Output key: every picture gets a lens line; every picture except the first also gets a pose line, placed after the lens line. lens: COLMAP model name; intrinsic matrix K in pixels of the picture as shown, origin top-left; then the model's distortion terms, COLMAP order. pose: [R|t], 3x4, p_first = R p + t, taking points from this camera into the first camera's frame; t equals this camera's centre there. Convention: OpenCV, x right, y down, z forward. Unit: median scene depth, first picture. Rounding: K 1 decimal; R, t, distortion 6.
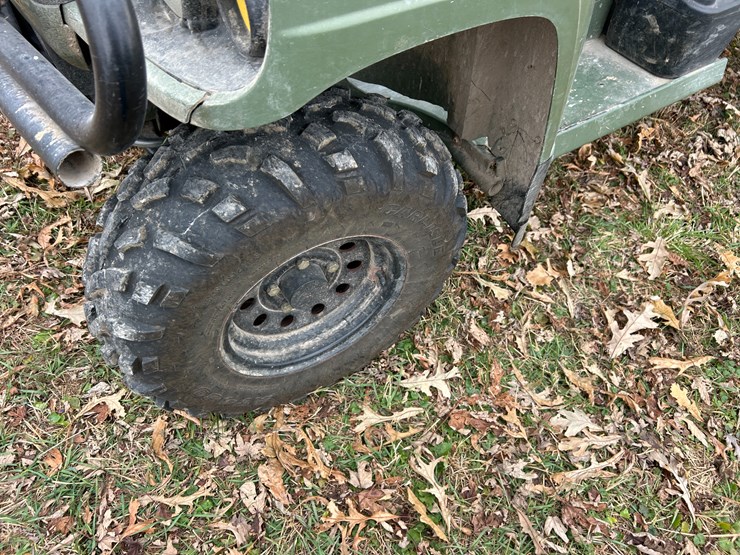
lens RADIAL K [[557.4, 0, 374.7], [0, 557.4, 279.2], [0, 0, 1]] dist [0.055282, -0.066080]
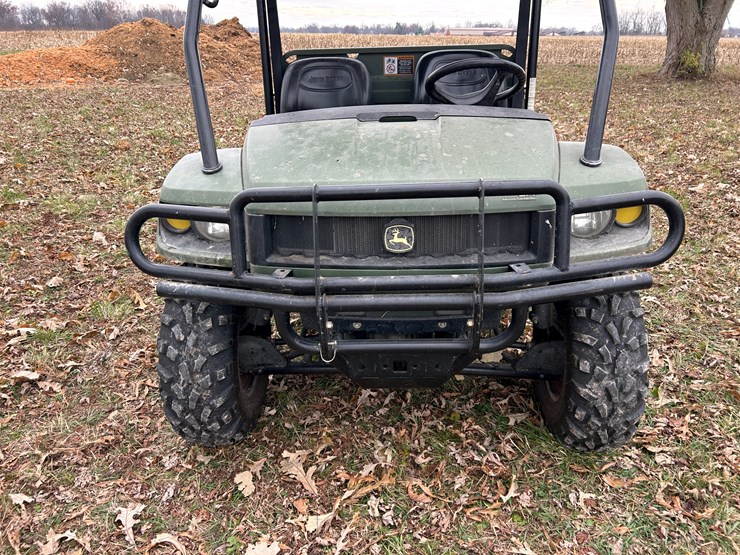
lens RADIAL K [[557.4, 0, 374.4], [0, 557.4, 282.2], [0, 0, 1]] dist [0.055282, -0.066080]
pose [[0.543039, -0.429409, 0.721607, -1.524344], [0.708286, 0.695833, -0.118943, -0.381382], [-0.451043, 0.575695, 0.682009, -0.108094]]
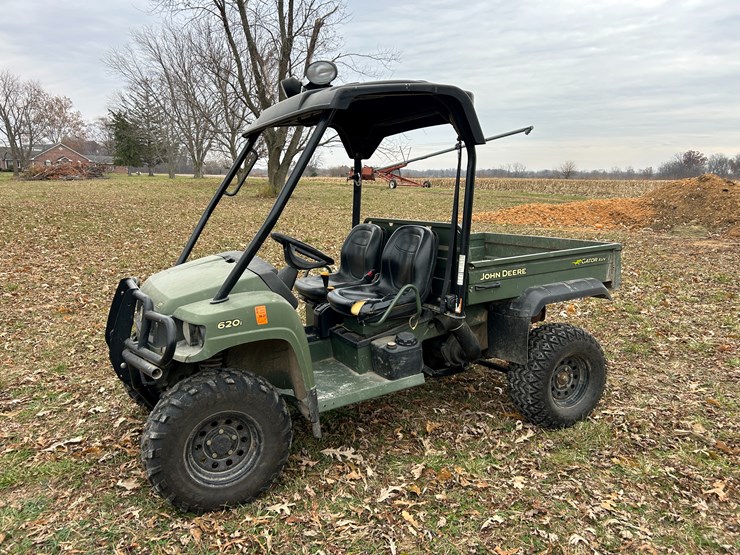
lens RADIAL K [[557.4, 0, 364.8], [0, 557.4, 281.5], [0, 0, 1]] dist [0.055282, -0.066080]
pose [[0.993001, -0.081826, -0.085164, 0.666557], [0.000388, 0.723354, -0.690478, 1.034375], [0.118103, 0.685612, 0.718323, -1.069221]]
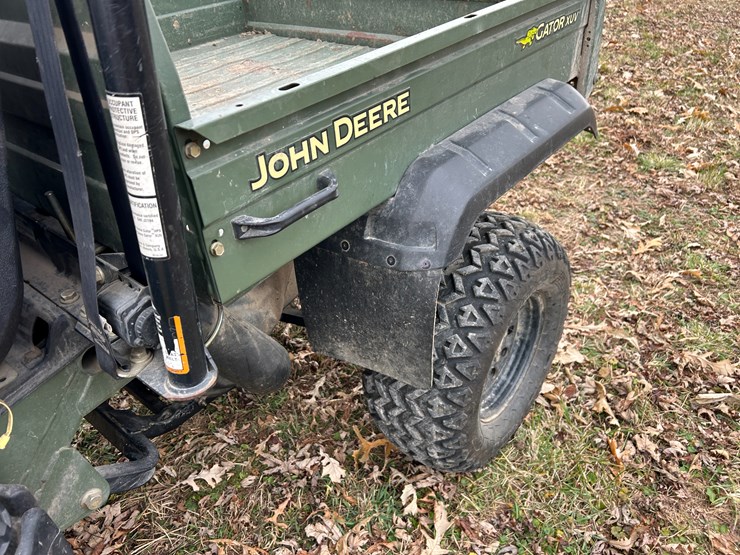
lens RADIAL K [[557.4, 0, 364.3], [0, 557.4, 272.5], [0, 0, 1]] dist [0.055282, -0.066080]
pose [[0.936451, -0.282662, 0.207753, 0.946253], [0.335646, 0.894148, -0.296380, -0.481529], [-0.101987, 0.347277, 0.932200, 0.341676]]
